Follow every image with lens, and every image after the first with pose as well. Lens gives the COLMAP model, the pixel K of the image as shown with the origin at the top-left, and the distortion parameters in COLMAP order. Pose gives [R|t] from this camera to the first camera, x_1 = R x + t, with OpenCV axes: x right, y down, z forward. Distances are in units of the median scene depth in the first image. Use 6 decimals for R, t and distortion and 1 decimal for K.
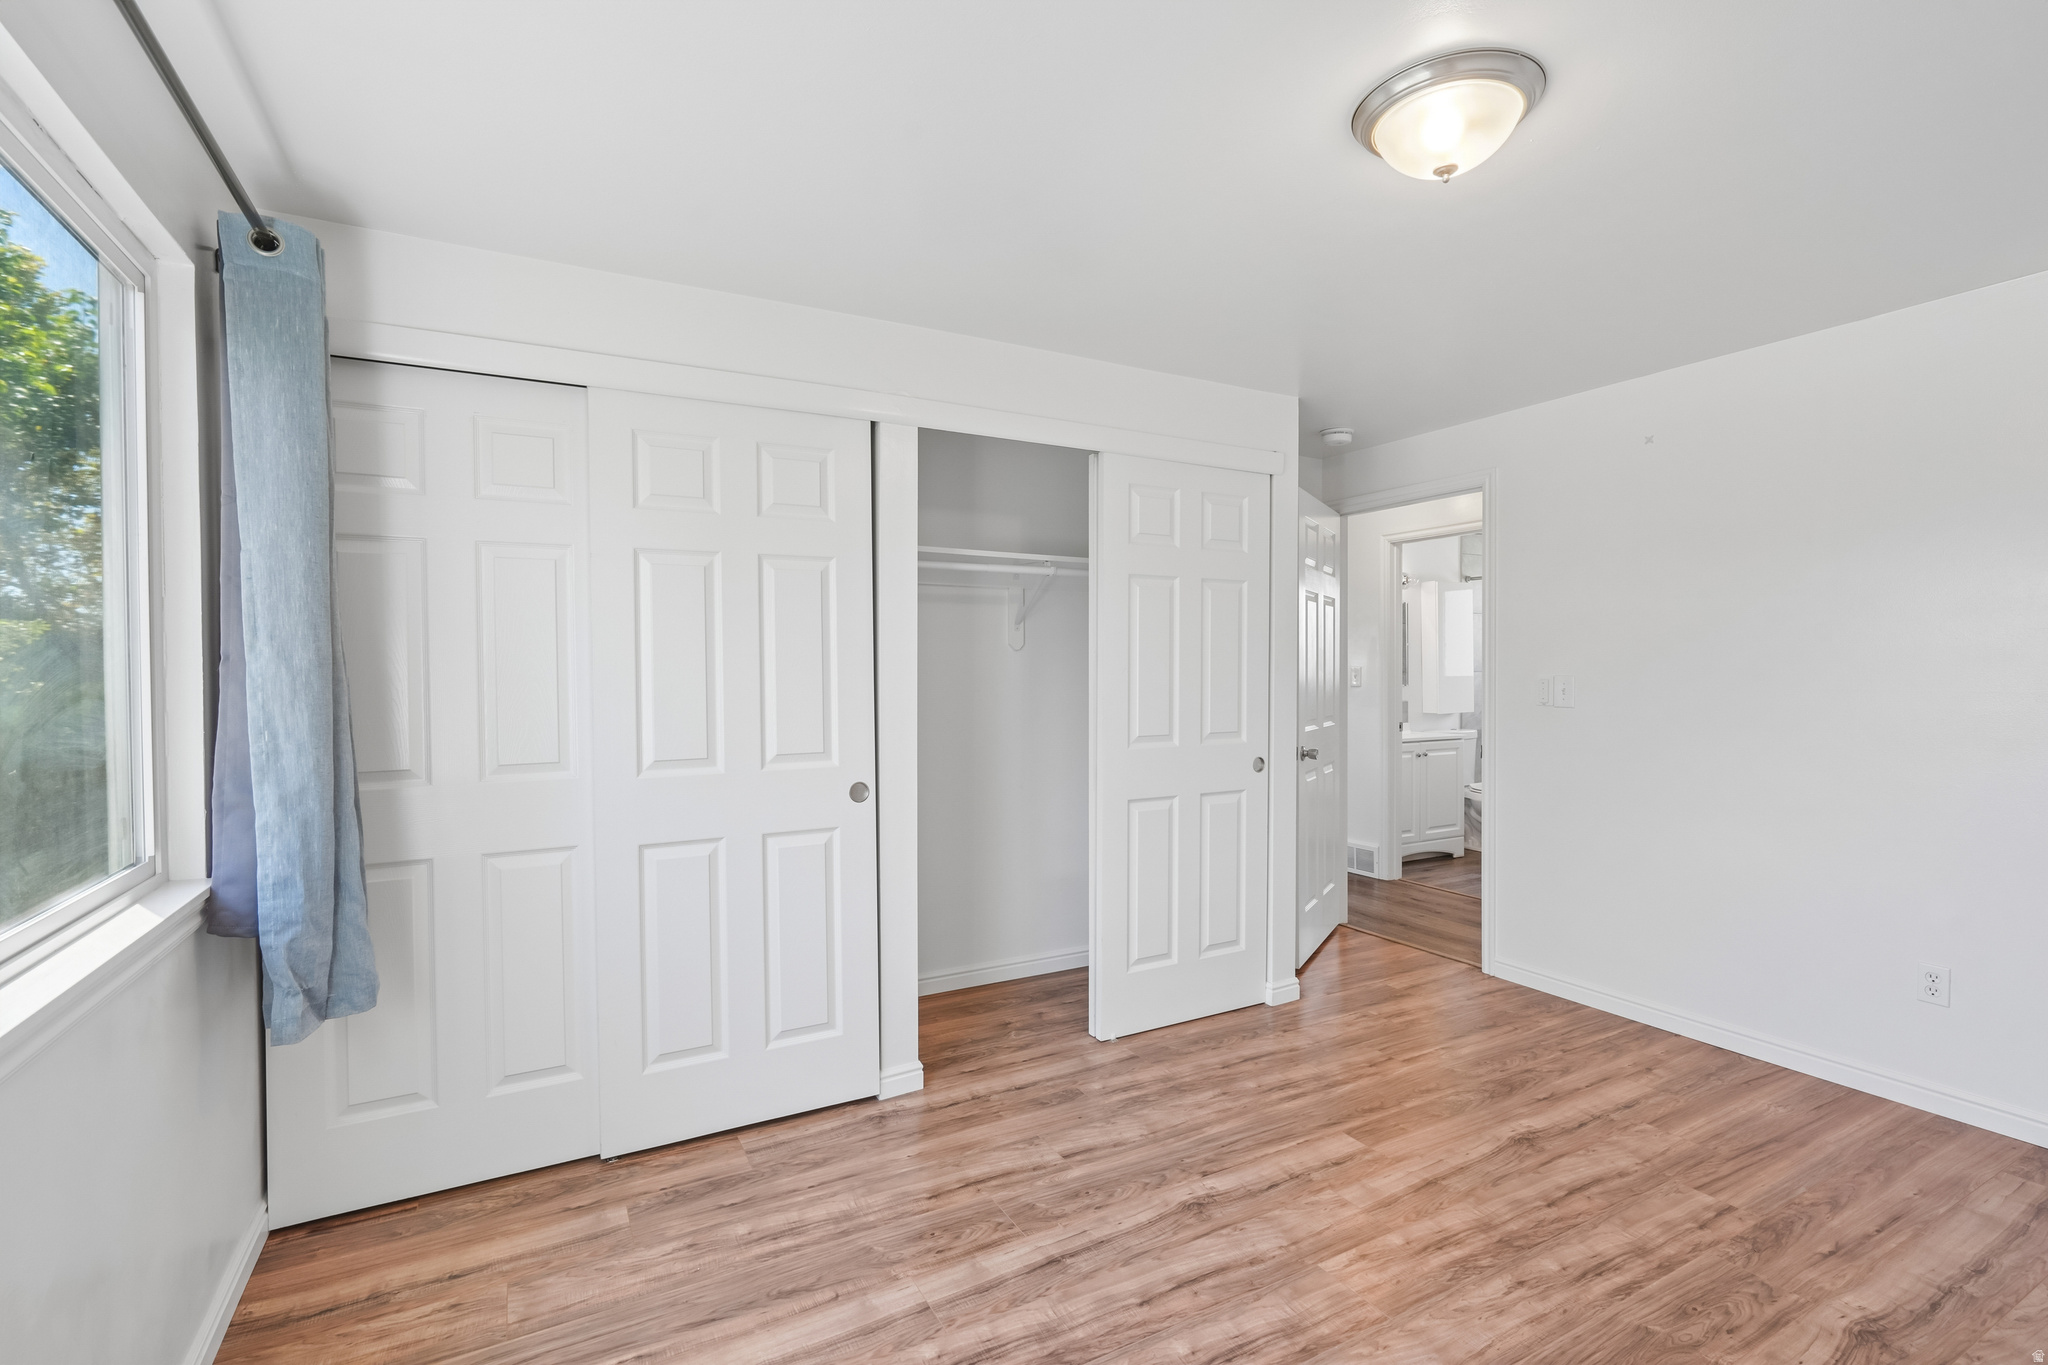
lens RADIAL K [[918.3, 0, 1019.3], [0, 918.3, 685.4], [0, 0, 1]] dist [-0.004709, 0.000248]
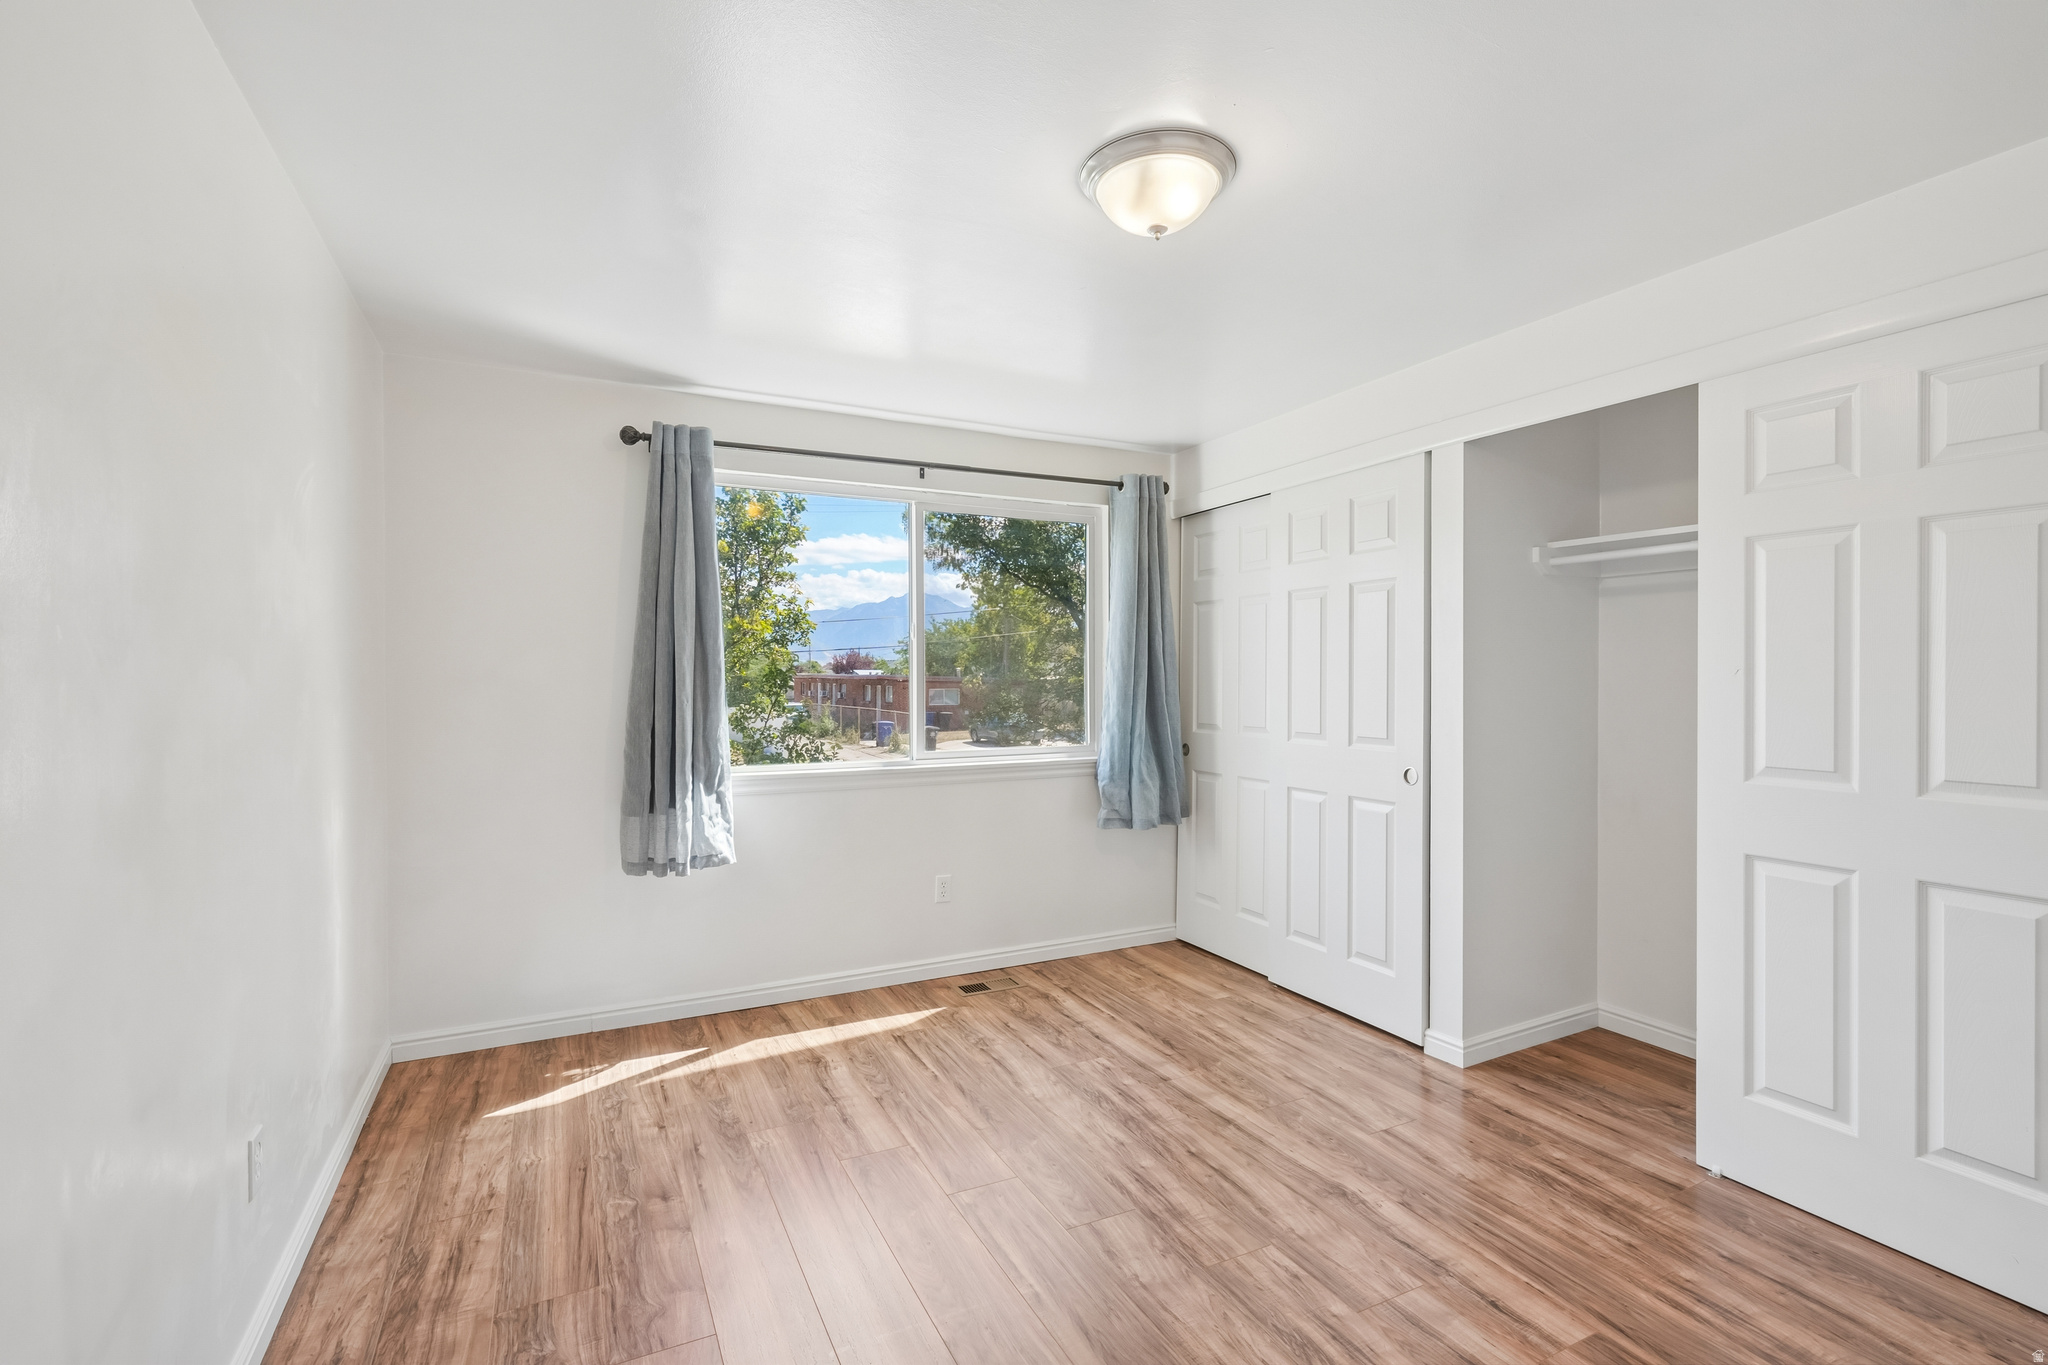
lens RADIAL K [[928.6, 0, 1020.3], [0, 928.6, 680.0], [0, 0, 1]] dist [-0.003966, 0.003072]
pose [[-0.036476, 0.011505, -0.999268, 1.137865], [-0.013701, 0.999834, 0.012011, -0.014347], [0.999241, 0.014129, -0.036312, 0.613967]]
